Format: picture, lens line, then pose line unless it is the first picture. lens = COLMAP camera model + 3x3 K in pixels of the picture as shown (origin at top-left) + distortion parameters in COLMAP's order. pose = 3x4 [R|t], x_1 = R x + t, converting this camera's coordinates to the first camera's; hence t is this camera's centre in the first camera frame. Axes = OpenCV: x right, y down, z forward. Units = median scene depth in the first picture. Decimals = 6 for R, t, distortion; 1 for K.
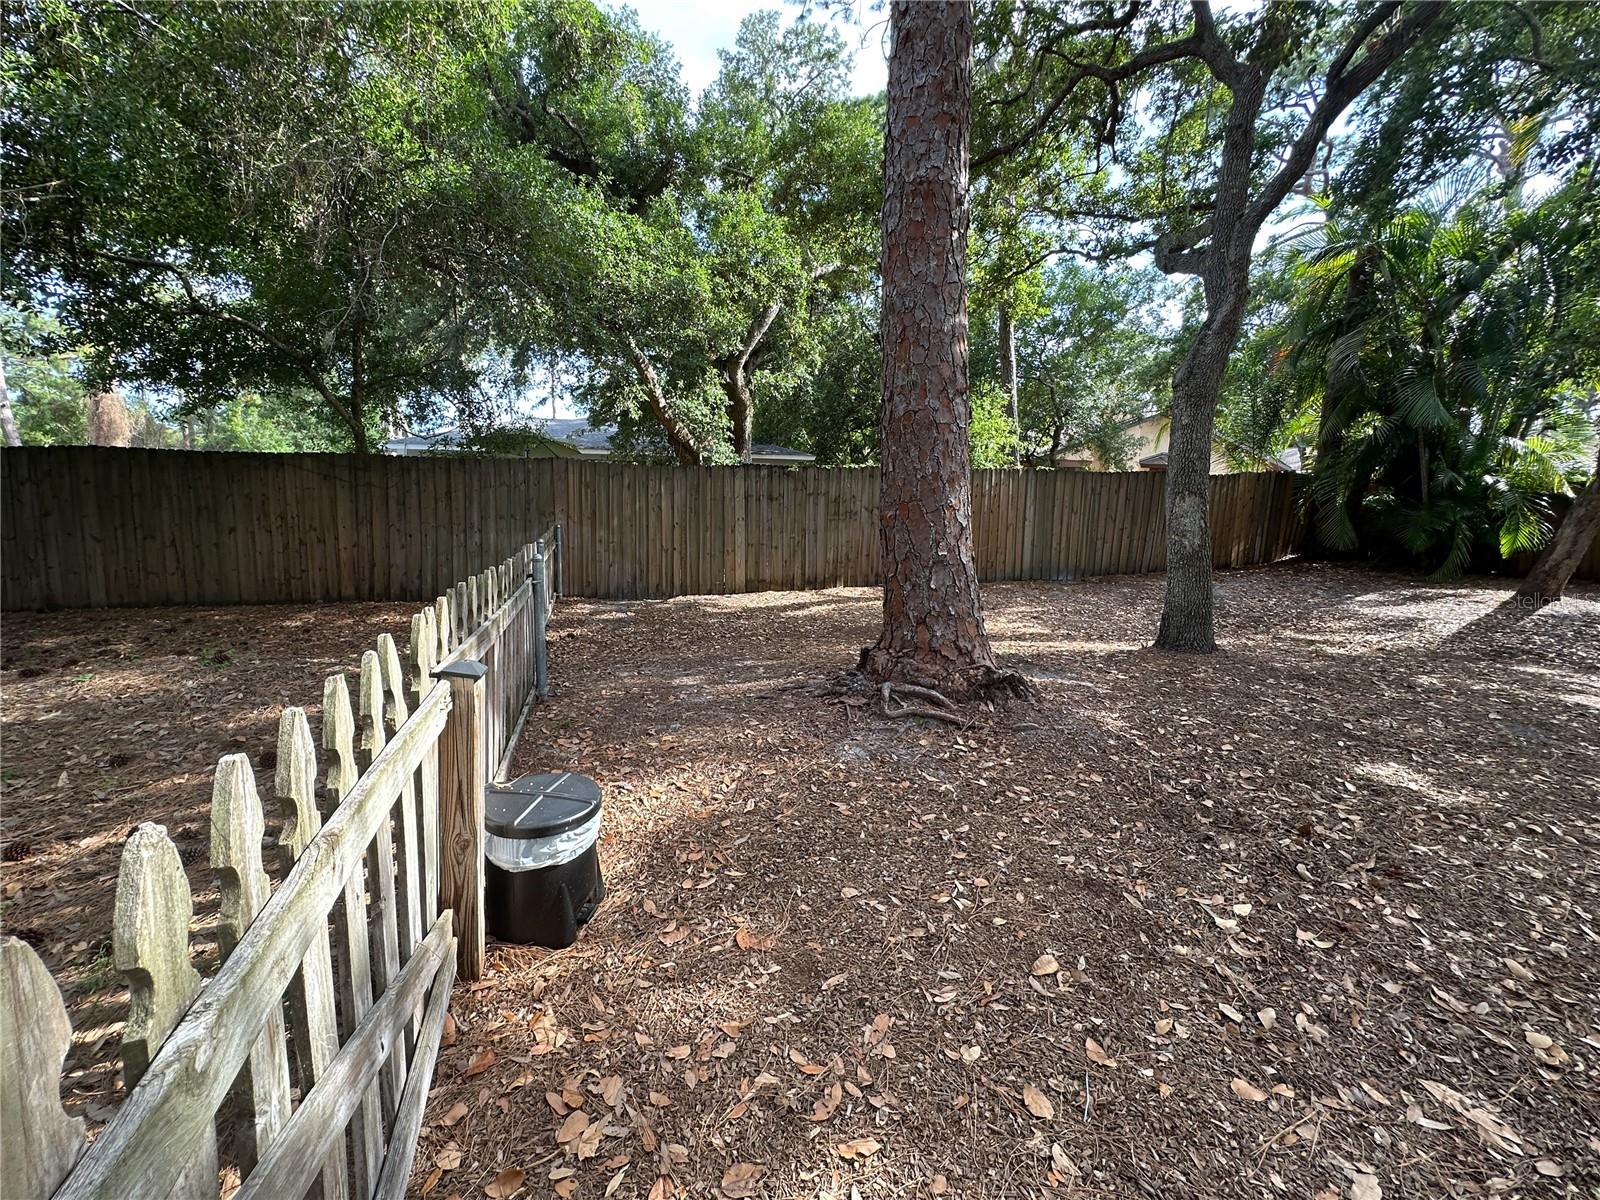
lens RADIAL K [[657.8, 0, 810.1], [0, 657.8, 558.1], [0, 0, 1]] dist [-0.007042, 0.001478]
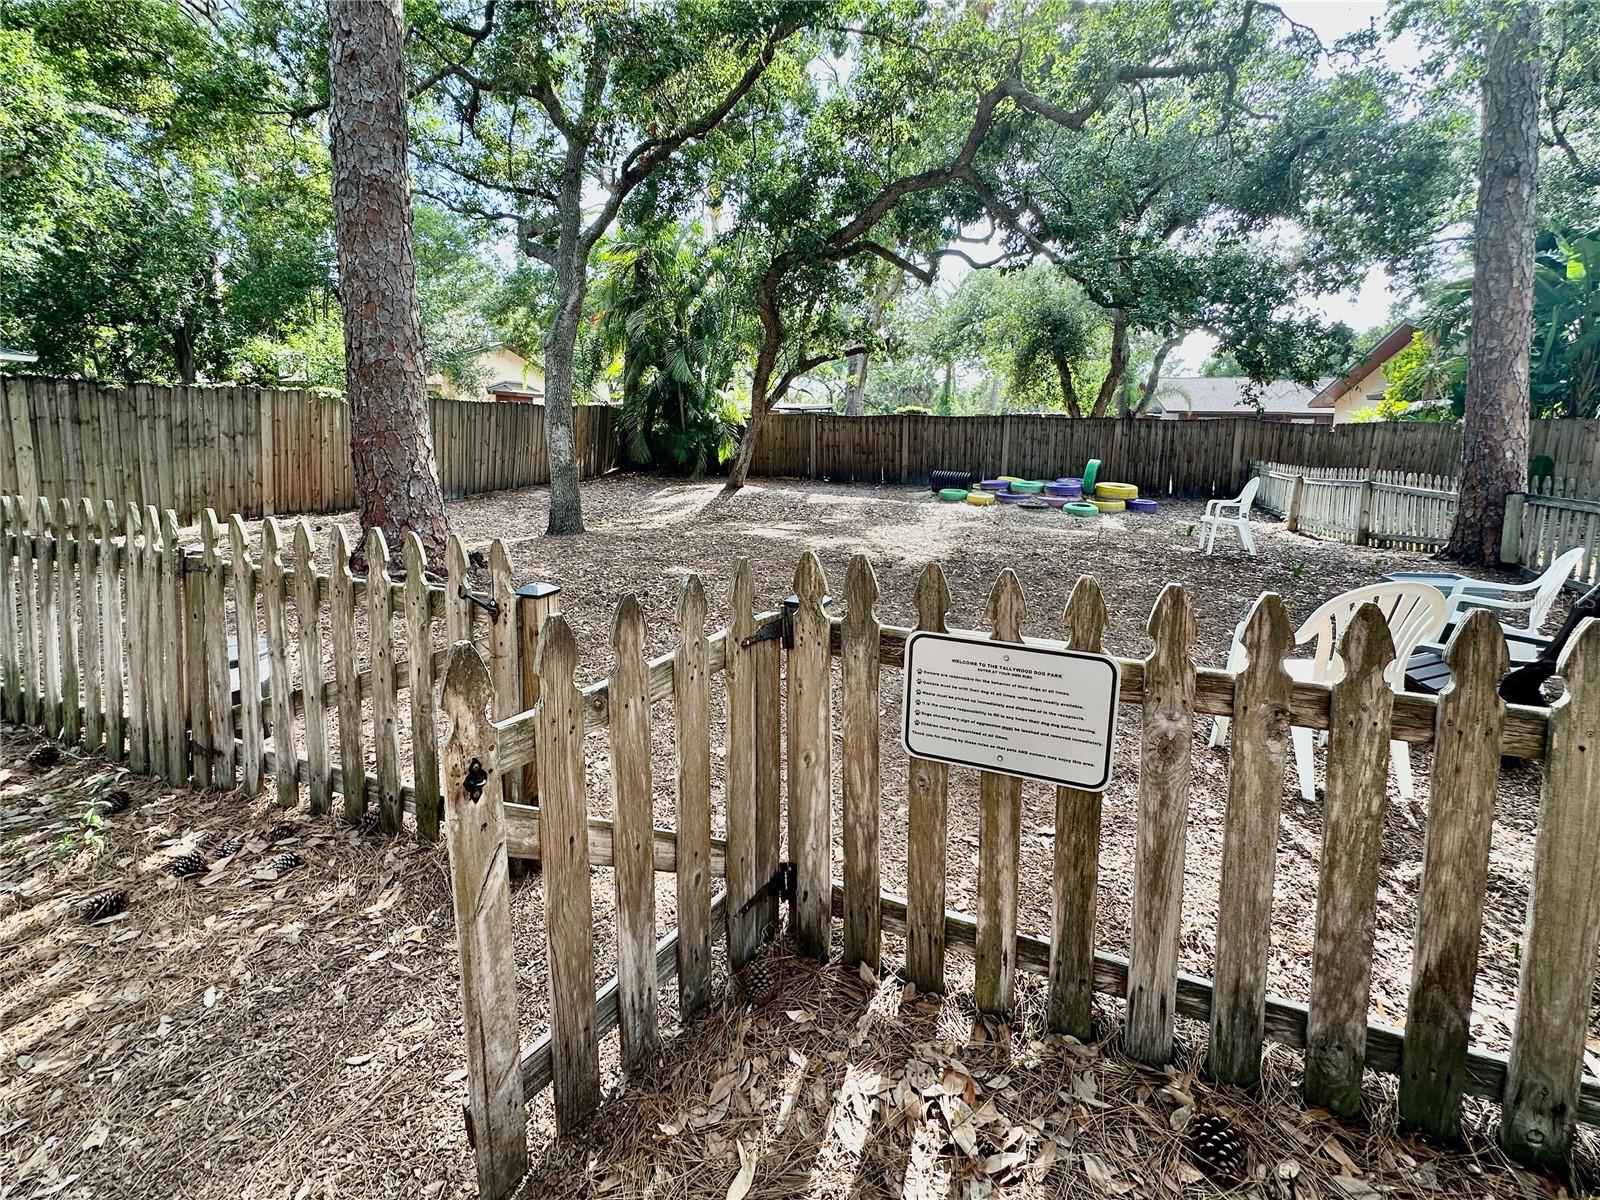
lens RADIAL K [[657.8, 0, 719.7], [0, 657.8, 577.4], [0, 0, 1]] dist [-0.007042, 0.001478]
pose [[0.695998, -0.154453, 0.701235, -0.168512], [0.054129, 0.985098, 0.163252, 0.011555], [-0.716000, -0.075666, 0.693987, -0.193036]]
